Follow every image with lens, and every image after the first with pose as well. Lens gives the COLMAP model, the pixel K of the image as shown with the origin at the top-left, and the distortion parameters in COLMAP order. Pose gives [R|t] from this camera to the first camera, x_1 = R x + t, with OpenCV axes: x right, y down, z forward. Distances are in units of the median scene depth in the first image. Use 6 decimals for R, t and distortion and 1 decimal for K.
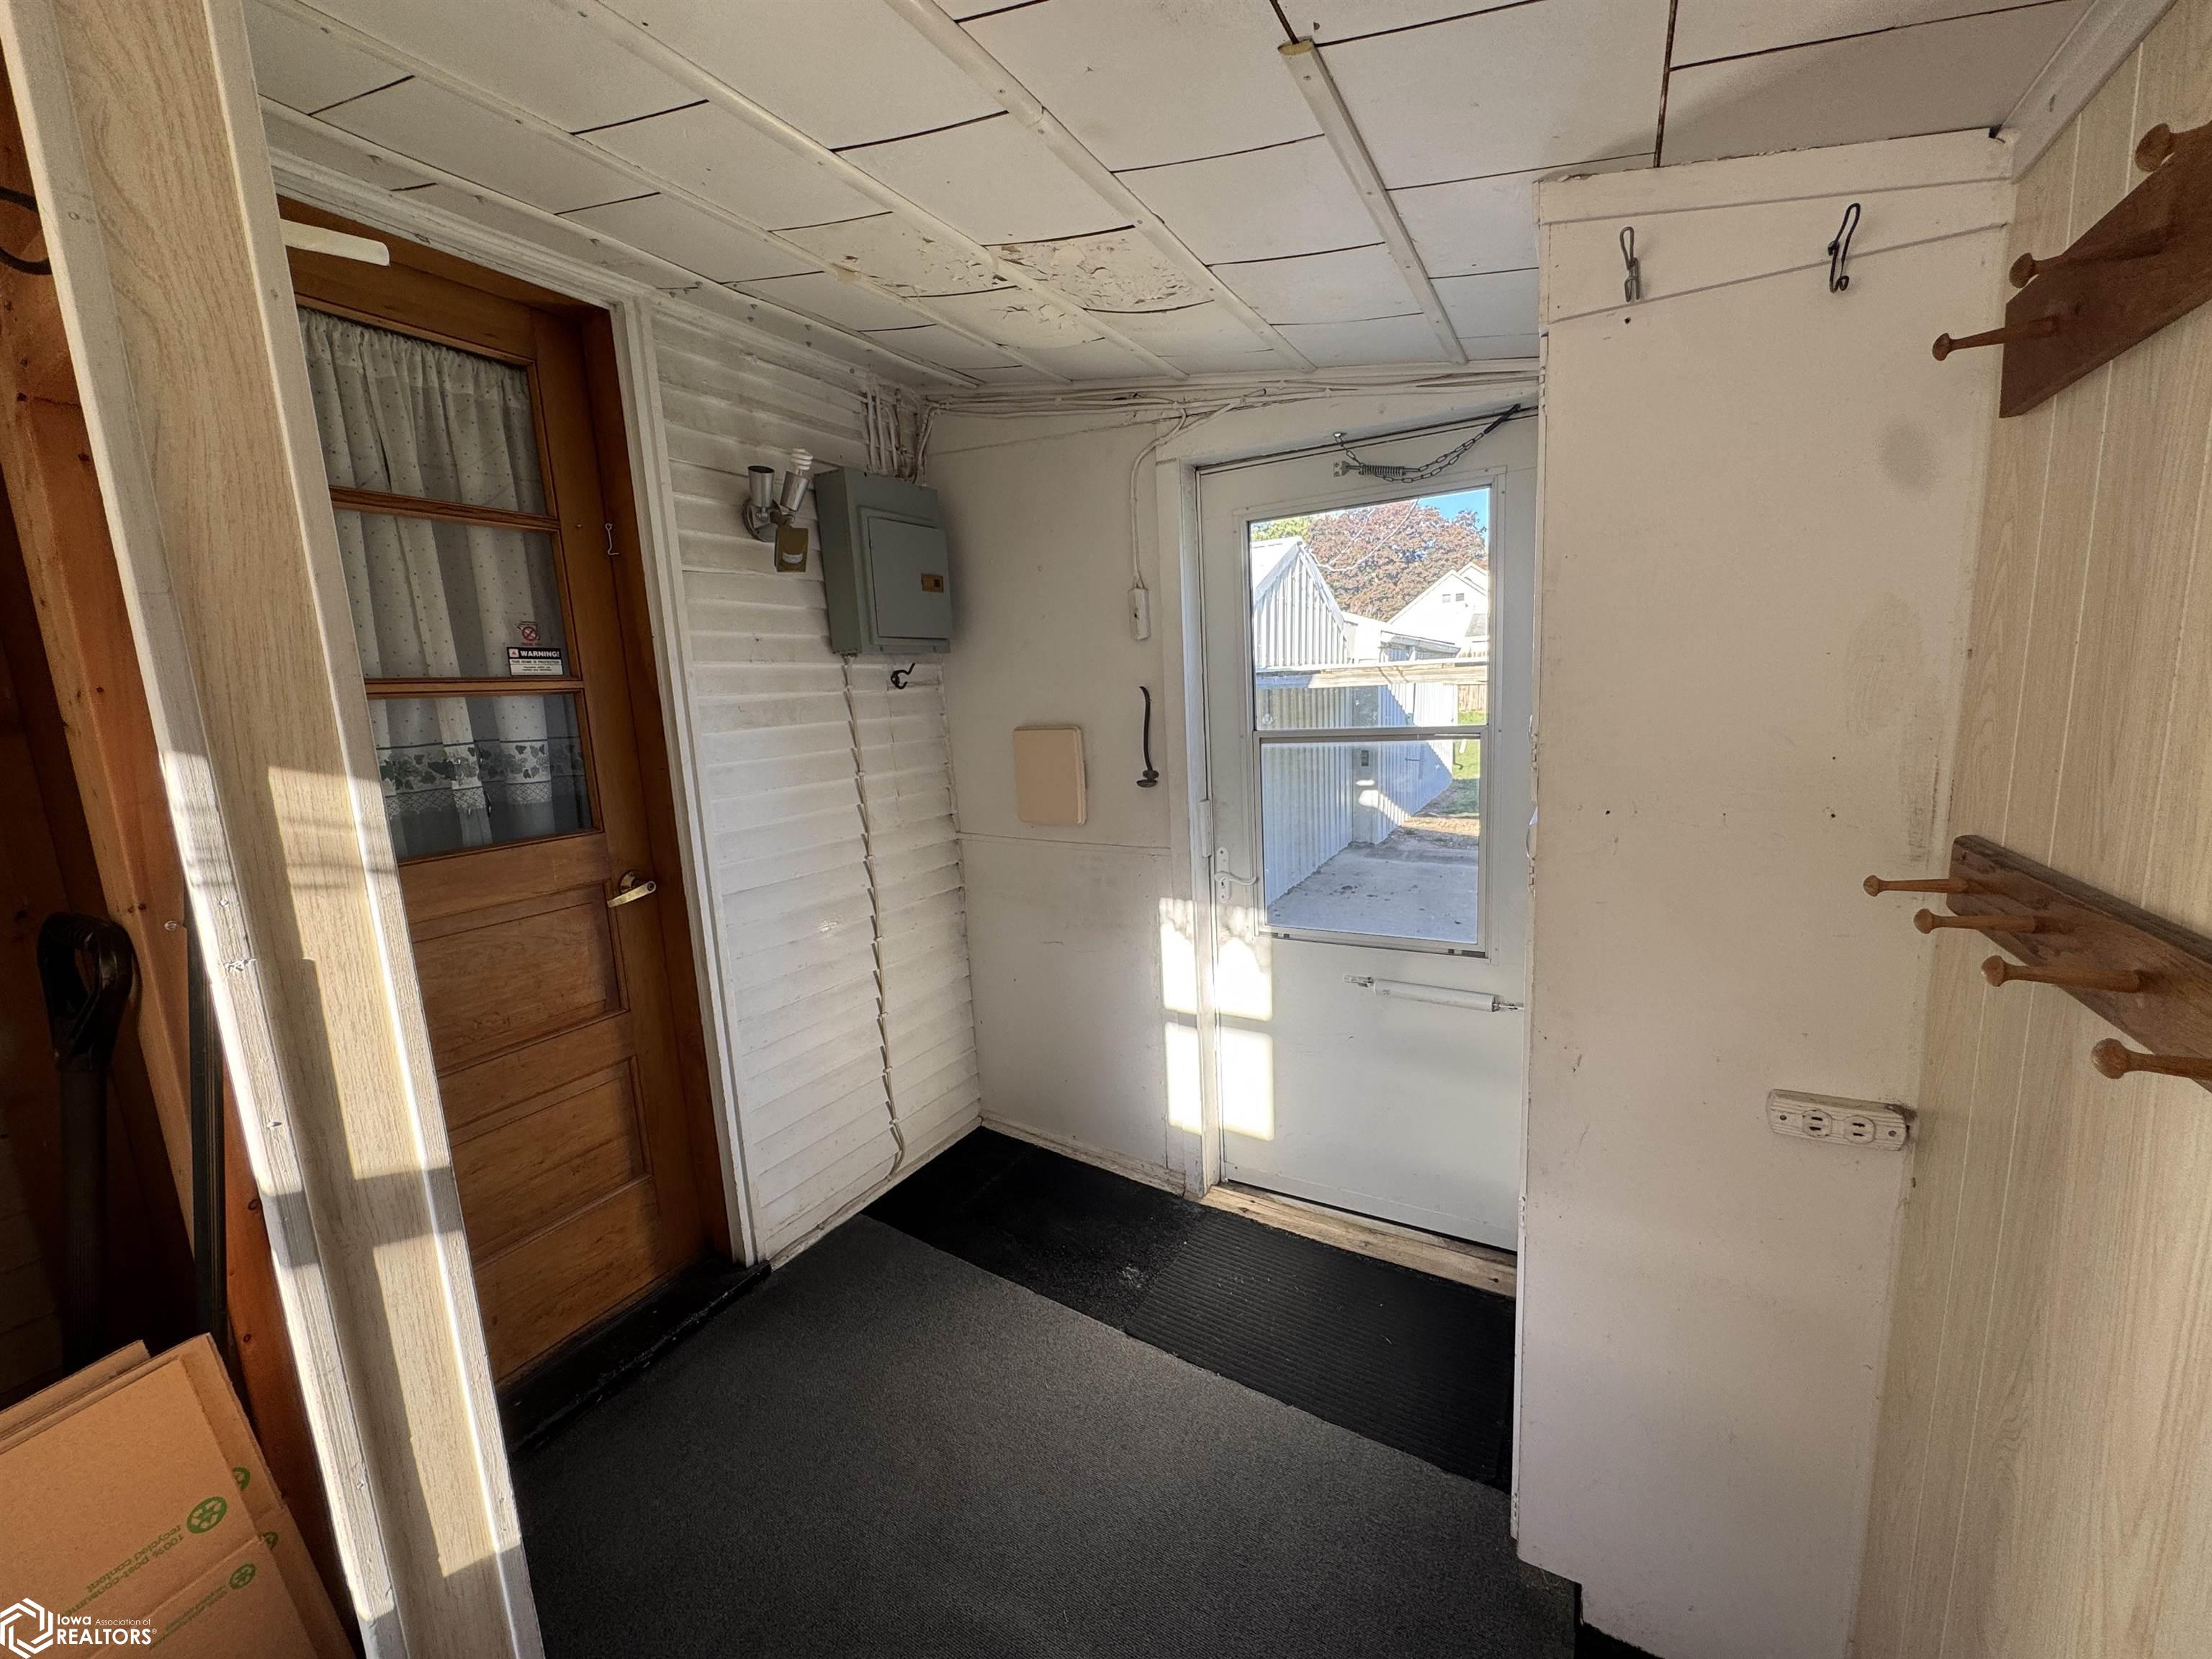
lens RADIAL K [[885.3, 0, 1107.0], [0, 885.3, 825.6], [0, 0, 1]] dist [-0.002723, -0.000291]
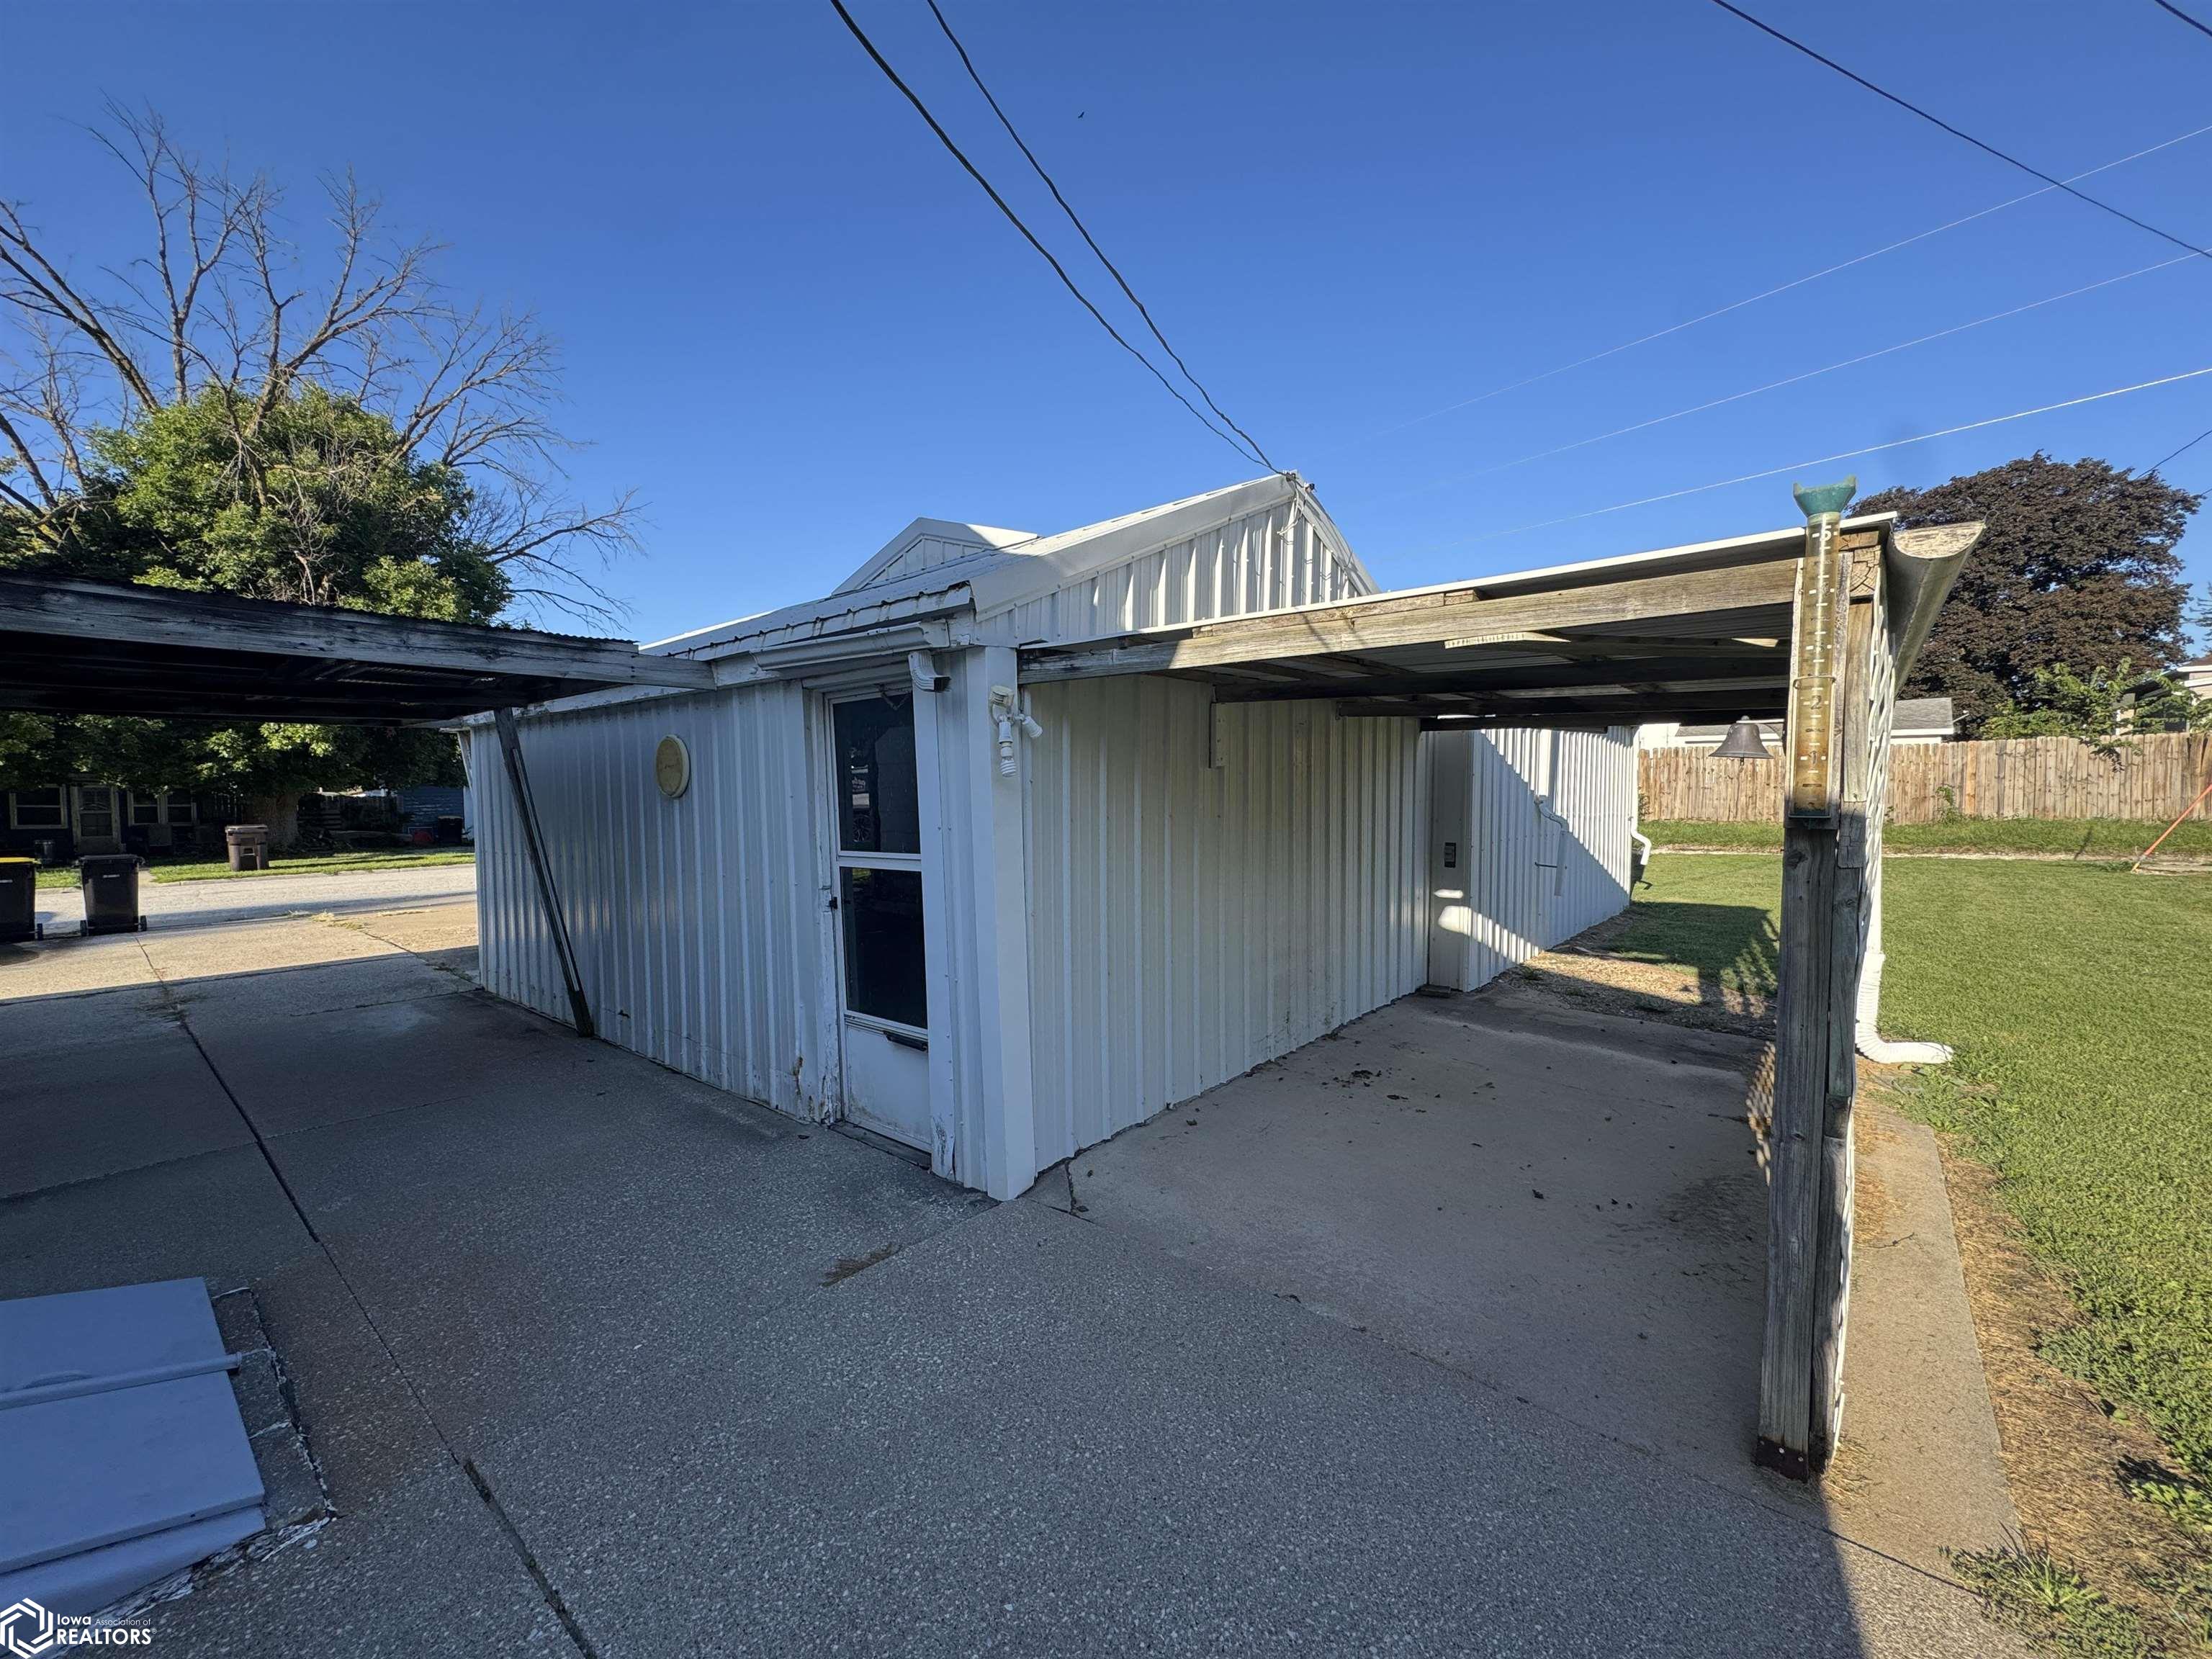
lens RADIAL K [[885.3, 0, 1108.7], [0, 885.3, 837.0], [0, 0, 1]] dist [-0.002723, -0.000291]
pose [[0.978861, 0.046750, -0.199112, 0.175671], [-0.066882, 0.993169, -0.095611, -0.011768], [0.193283, 0.106907, 0.975301, 0.326343]]
